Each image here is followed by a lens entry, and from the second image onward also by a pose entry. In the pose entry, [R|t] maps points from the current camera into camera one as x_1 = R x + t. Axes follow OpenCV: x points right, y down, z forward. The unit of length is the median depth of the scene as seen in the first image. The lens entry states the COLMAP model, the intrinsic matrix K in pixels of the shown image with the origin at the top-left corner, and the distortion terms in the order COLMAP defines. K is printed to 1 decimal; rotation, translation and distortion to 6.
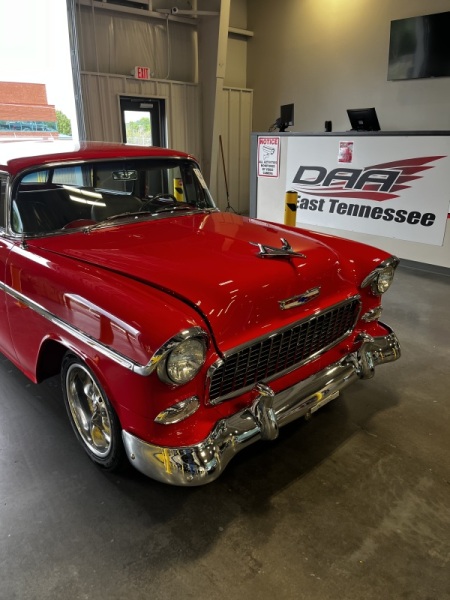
lens RADIAL K [[451.0, 0, 225.0], [0, 451.0, 301.7], [0, 0, 1]] dist [0.009071, -0.009414]
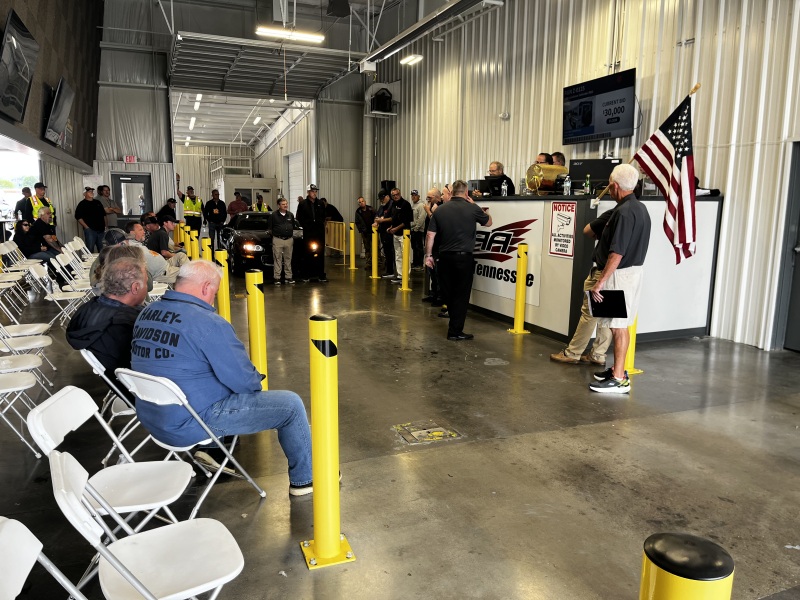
lens RADIAL K [[601.3, 0, 401.2], [0, 601.3, 301.1], [0, 0, 1]] dist [0.009071, -0.009414]
pose [[0.938382, 0.074017, -0.337581, 0.564557], [-0.139282, 0.974953, -0.173399, 0.119835], [0.316292, 0.209734, 0.925187, -0.280409]]
